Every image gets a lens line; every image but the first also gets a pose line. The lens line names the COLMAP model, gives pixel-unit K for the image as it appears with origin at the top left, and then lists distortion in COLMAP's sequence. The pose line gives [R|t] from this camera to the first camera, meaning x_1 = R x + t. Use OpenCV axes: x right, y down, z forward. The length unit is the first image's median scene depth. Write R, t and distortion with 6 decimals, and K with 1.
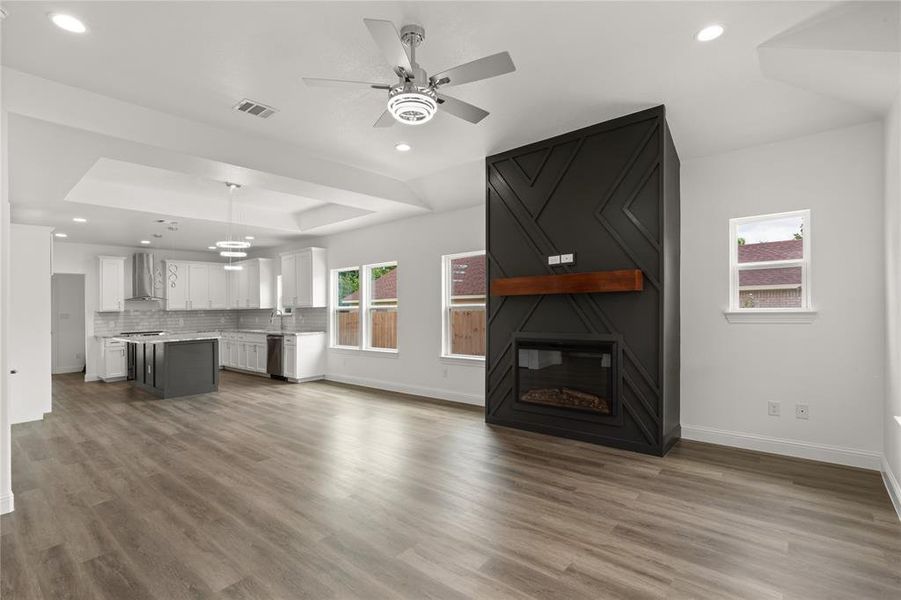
lens RADIAL K [[418.0, 0, 453.3], [0, 418.0, 301.3], [0, 0, 1]] dist [-0.011111, 0.000325]
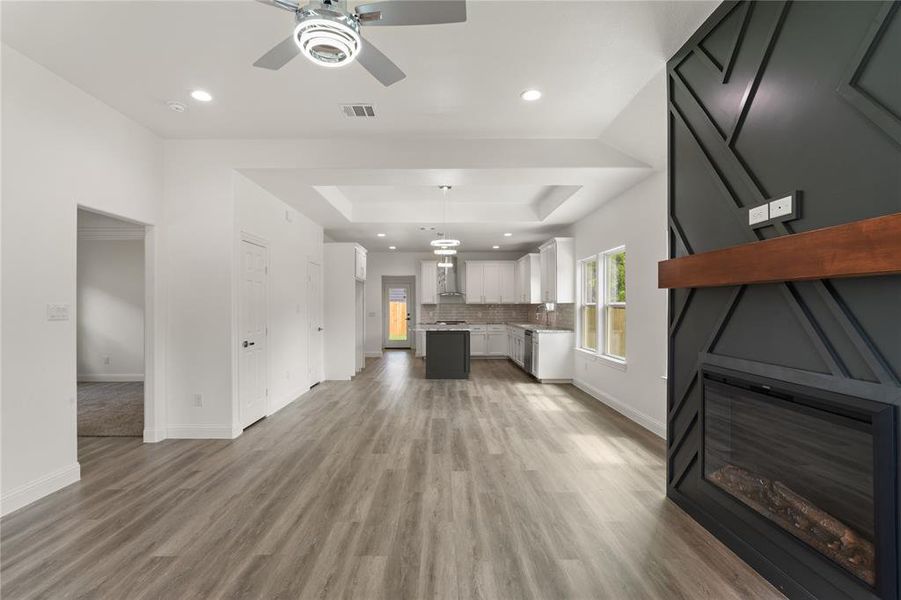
lens RADIAL K [[421.3, 0, 447.0], [0, 421.3, 296.8], [0, 0, 1]] dist [-0.001741, 0.000107]
pose [[0.653804, 0.003722, -0.756655, 0.281093], [-0.002336, 0.999993, 0.002900, -0.002083], [0.756661, -0.000129, 0.653808, 0.298052]]
